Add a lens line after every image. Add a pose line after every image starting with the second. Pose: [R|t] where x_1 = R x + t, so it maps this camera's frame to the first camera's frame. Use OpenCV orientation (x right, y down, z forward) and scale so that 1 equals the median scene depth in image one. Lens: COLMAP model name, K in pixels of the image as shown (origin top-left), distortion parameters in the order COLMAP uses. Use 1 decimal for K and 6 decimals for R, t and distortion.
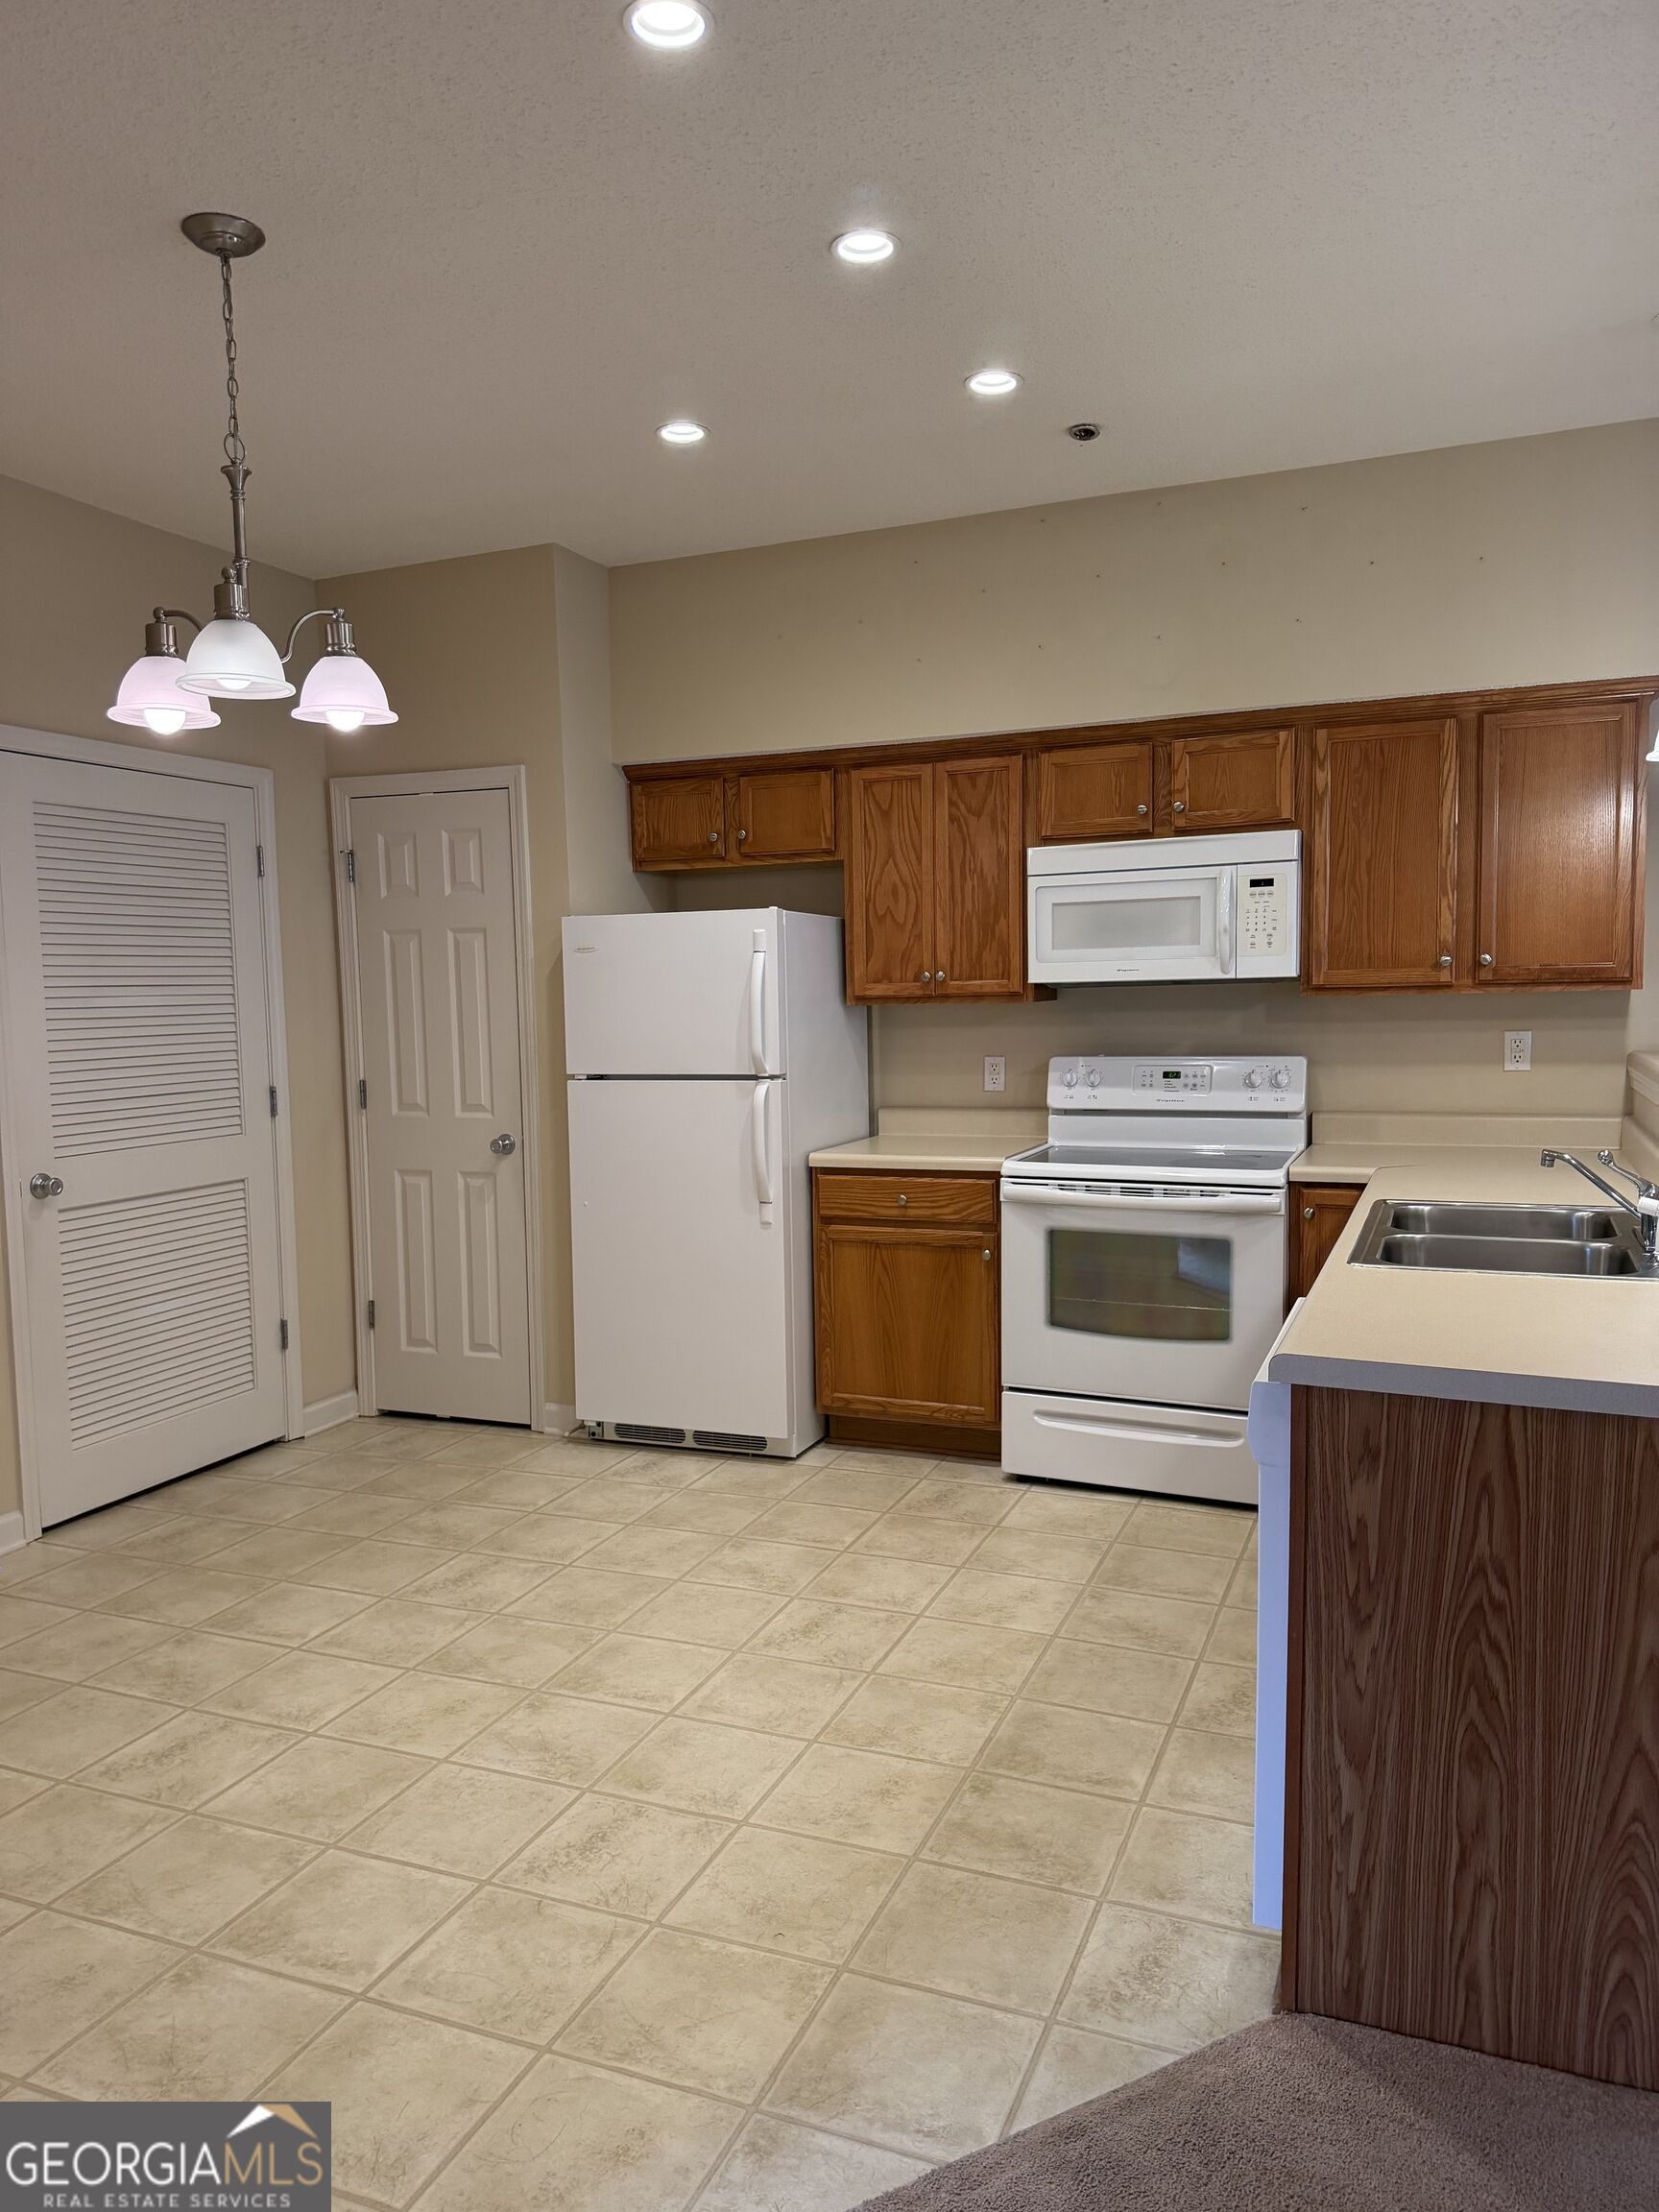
lens RADIAL K [[1576.2, 0, 828.9], [0, 1576.2, 1109.2], [0, 0, 1]] dist [0.008613, -0.001688]
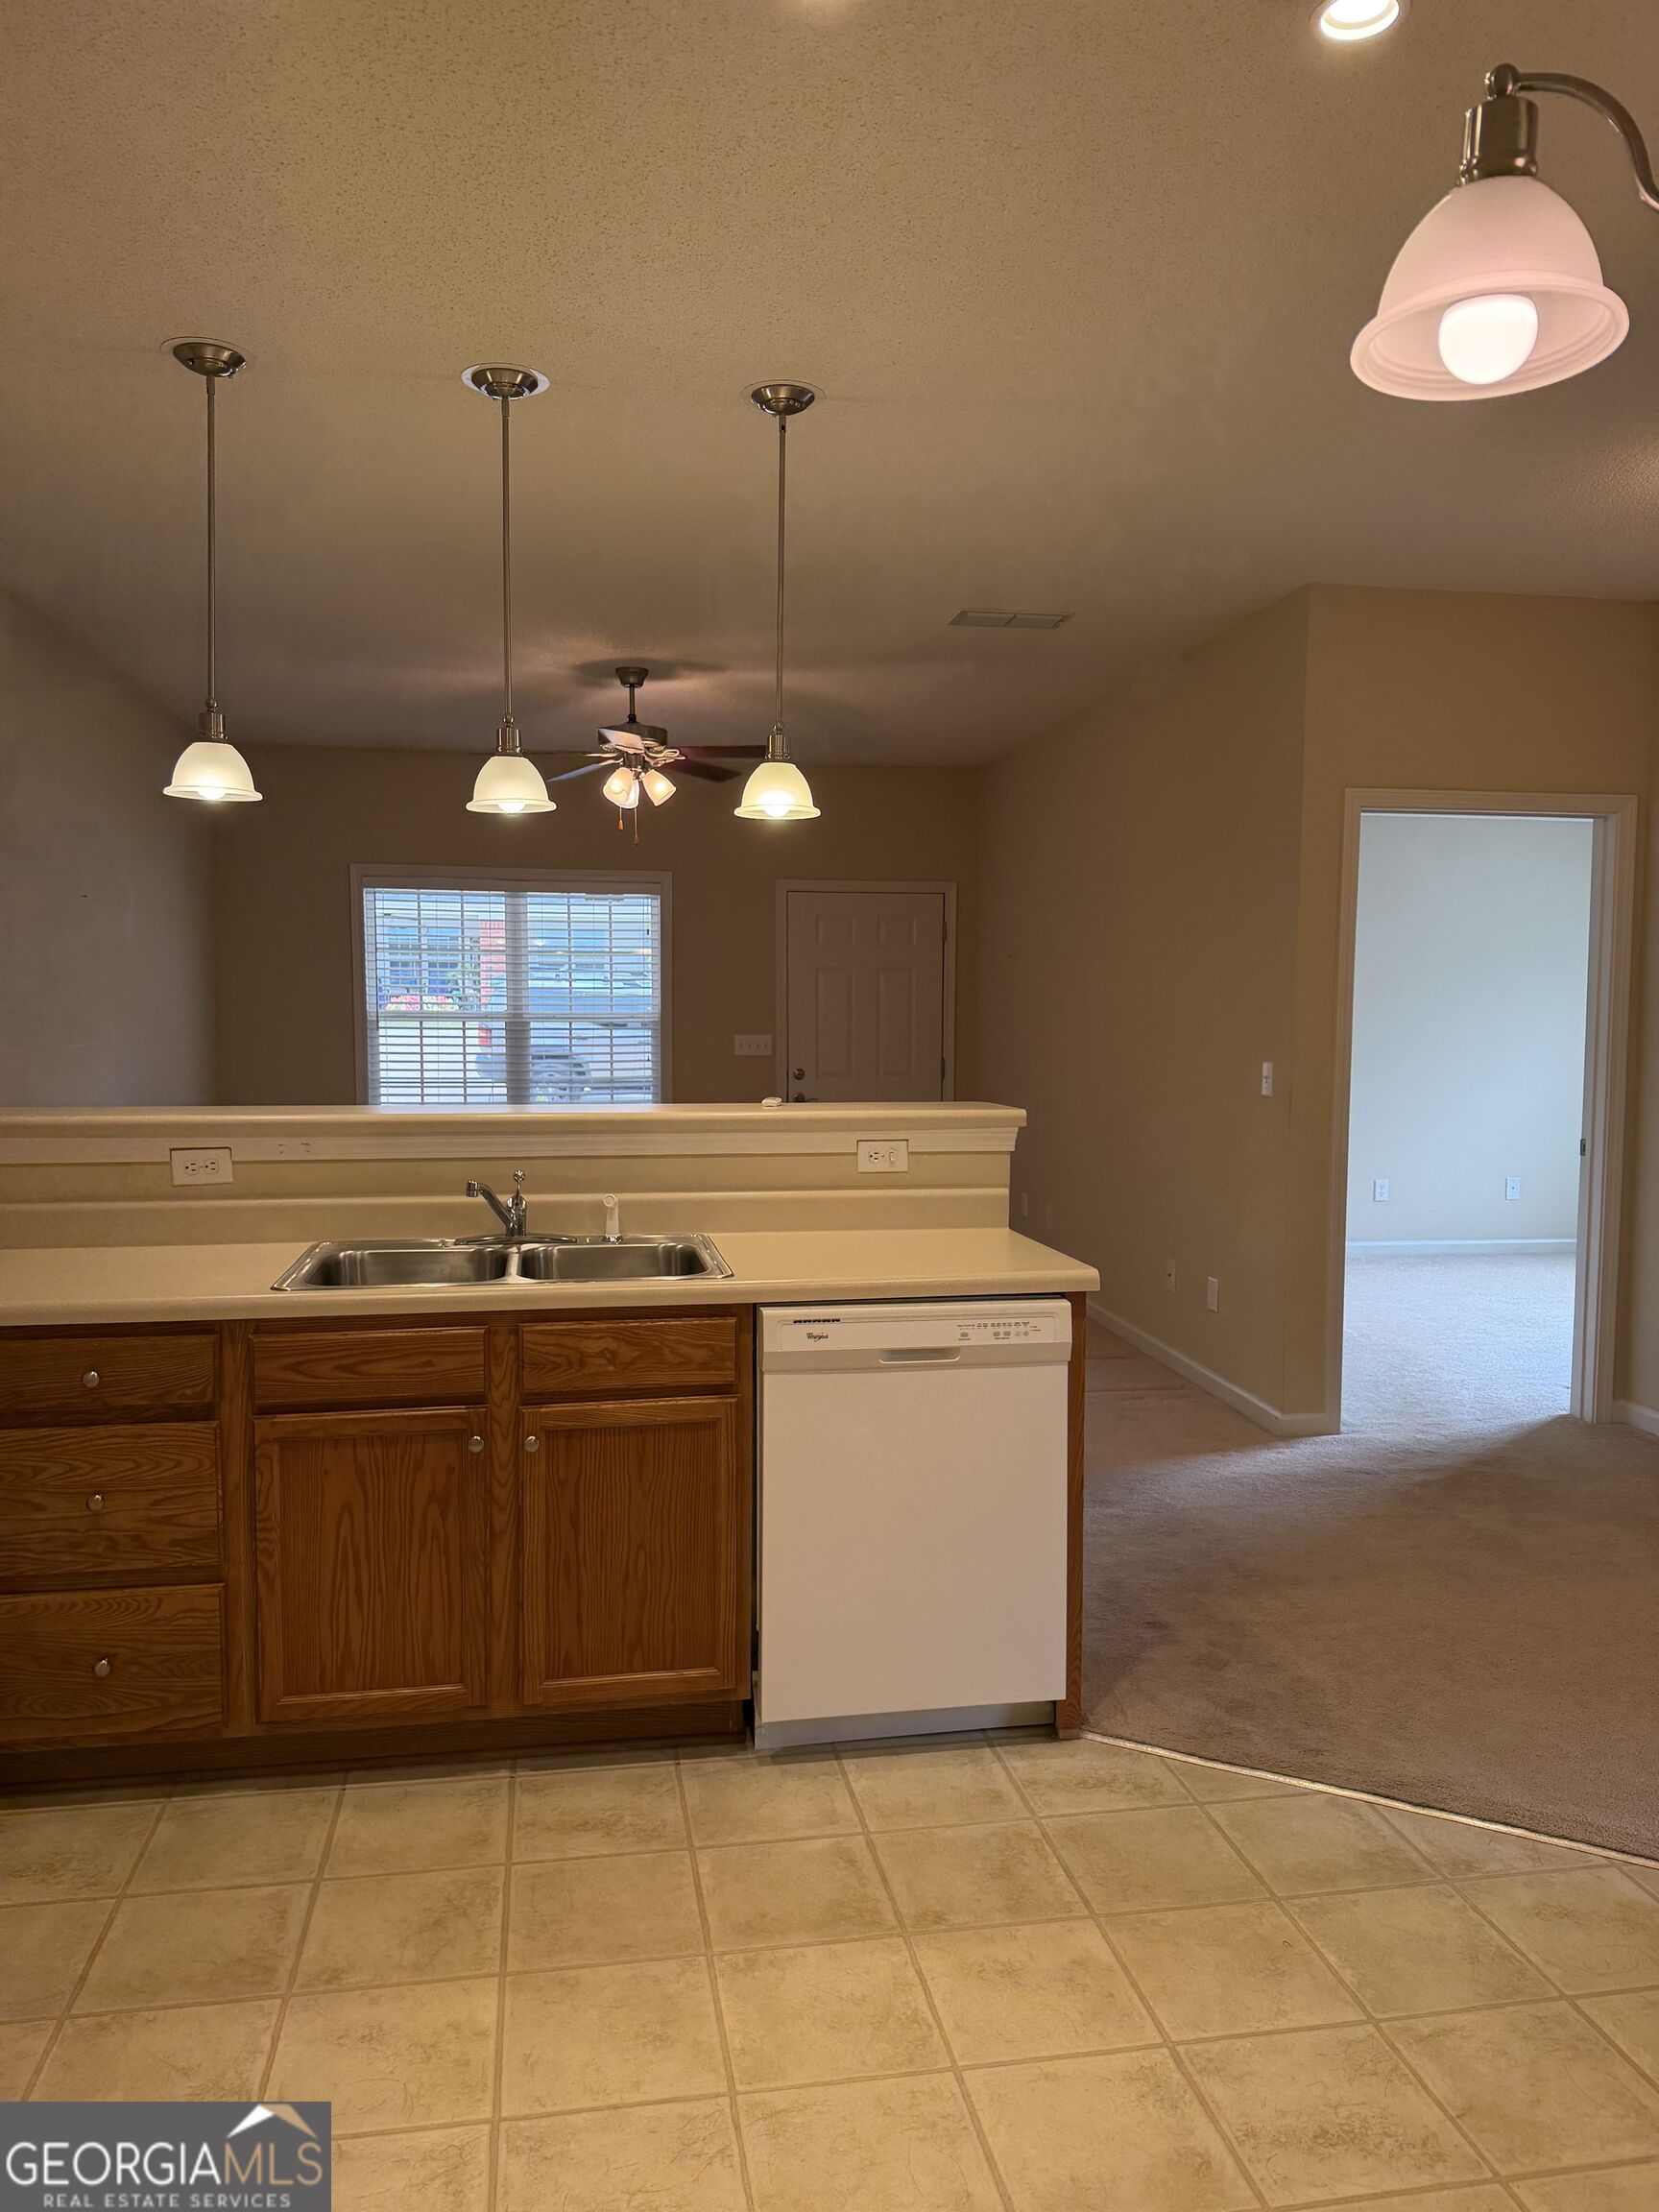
lens RADIAL K [[1576.2, 0, 829.9], [0, 1576.2, 1104.7], [0, 0, 1]] dist [0.008613, -0.001688]
pose [[-0.535539, -0.054917, 0.842723, -0.692289], [0.067708, 0.991879, 0.107665, -0.149619], [-0.841792, 0.114718, -0.527471, 1.683031]]
